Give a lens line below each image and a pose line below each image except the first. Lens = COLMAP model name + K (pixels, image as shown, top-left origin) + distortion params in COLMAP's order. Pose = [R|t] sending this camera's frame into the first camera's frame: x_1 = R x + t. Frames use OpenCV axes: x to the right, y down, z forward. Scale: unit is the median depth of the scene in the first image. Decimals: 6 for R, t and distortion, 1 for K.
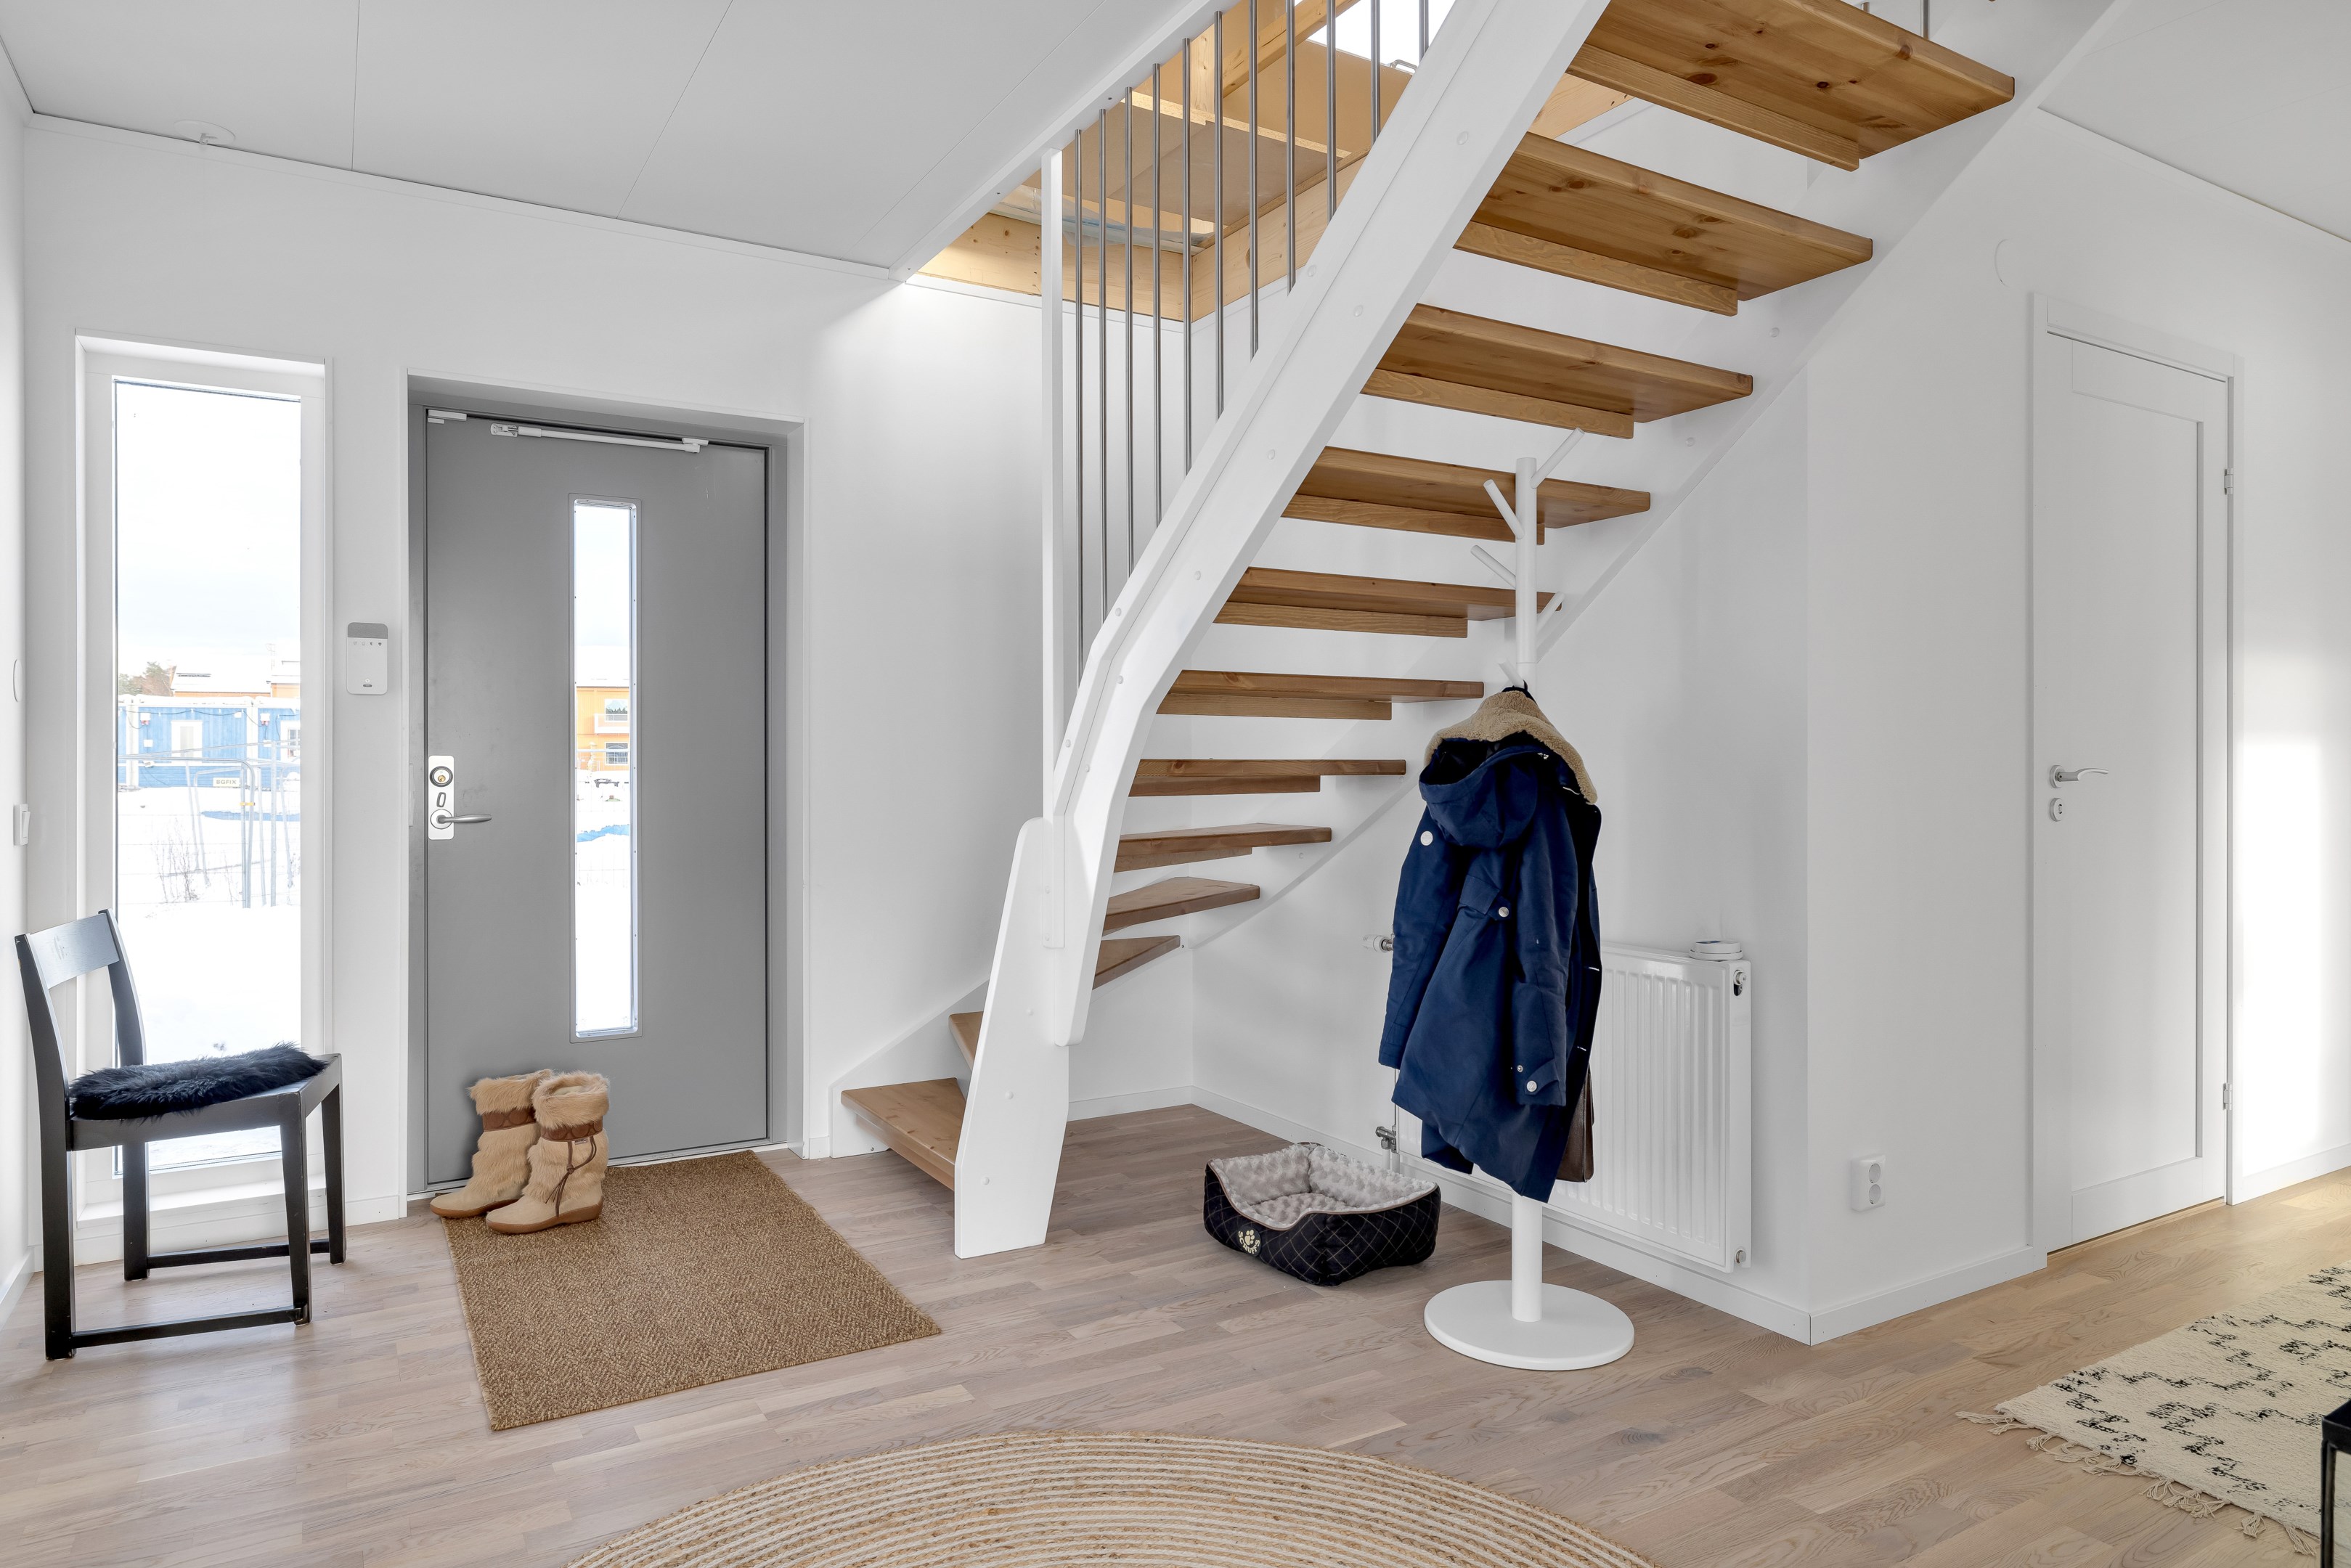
lens RADIAL K [[1438.7, 0, 1174.9], [0, 1438.7, 758.2], [0, 0, 1]] dist [-0.002369, -0.000752]
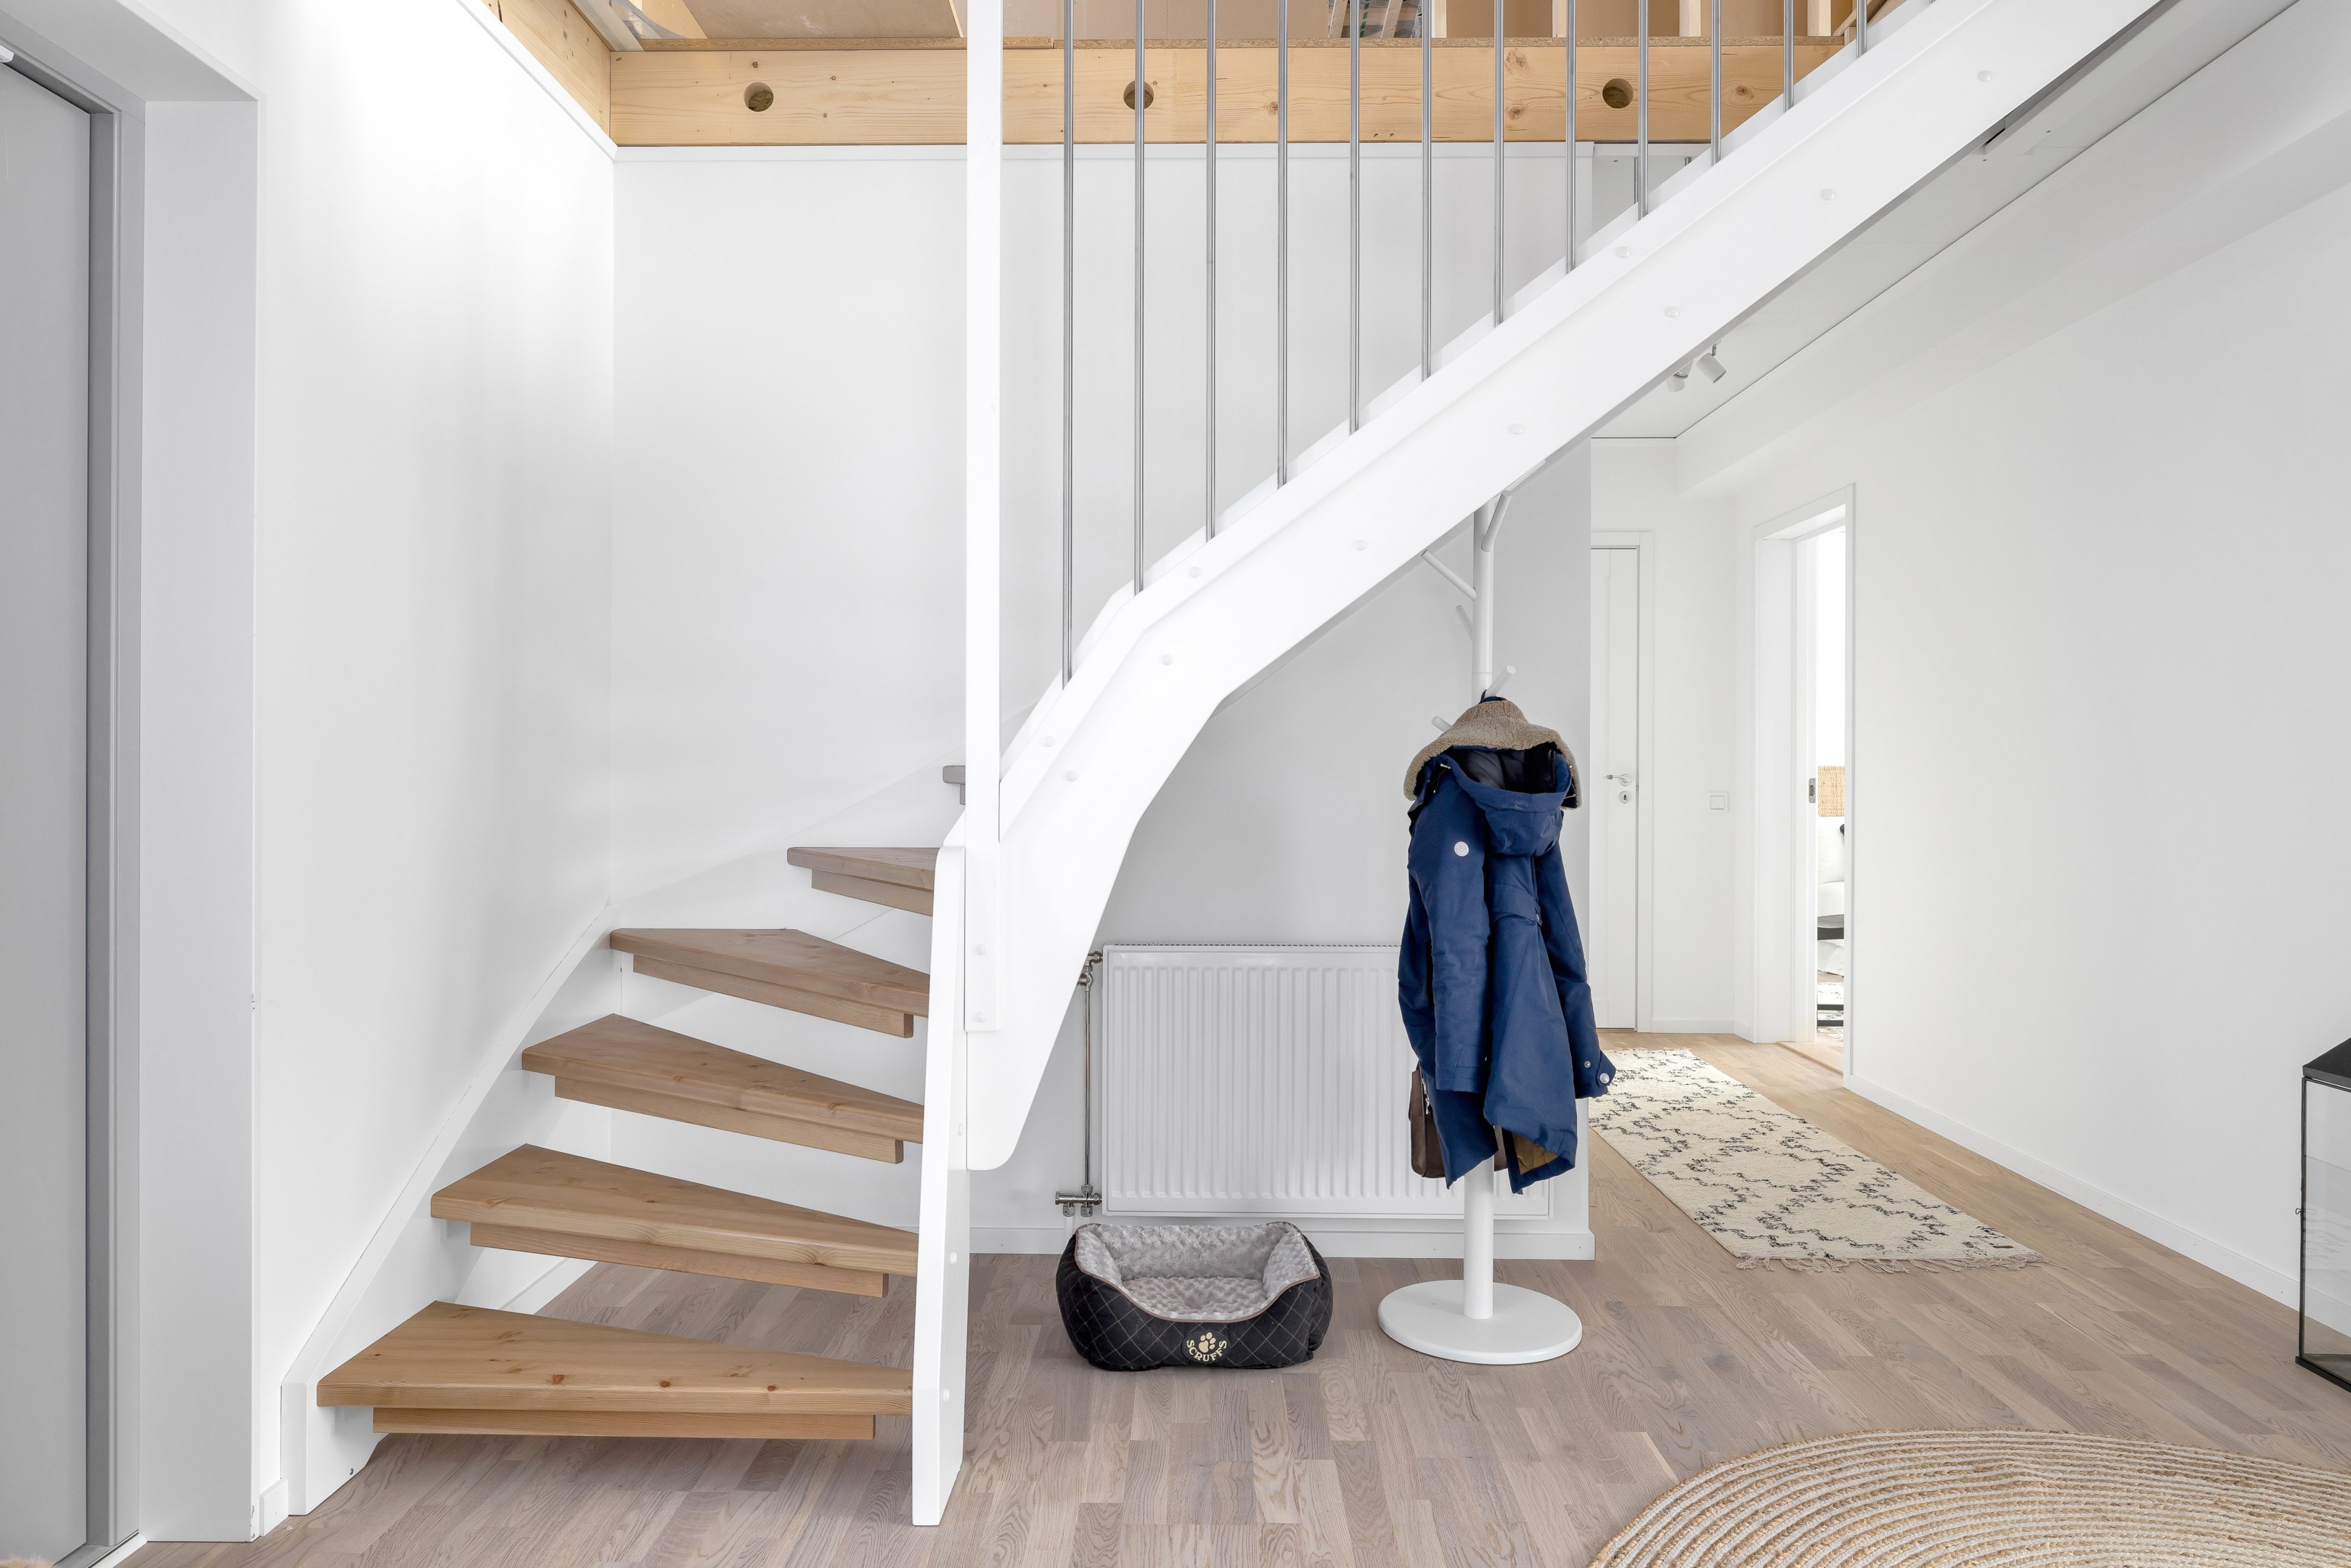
lens RADIAL K [[1525.3, 0, 1175.5], [0, 1525.3, 784.0], [0, 0, 1]] dist [0.004401, 0.001417]
pose [[0.525650, -0.008479, 0.850659, -0.811280], [0.002970, 0.999963, 0.008132, 0.018207], [-0.850696, -0.001748, 0.525656, 0.680124]]
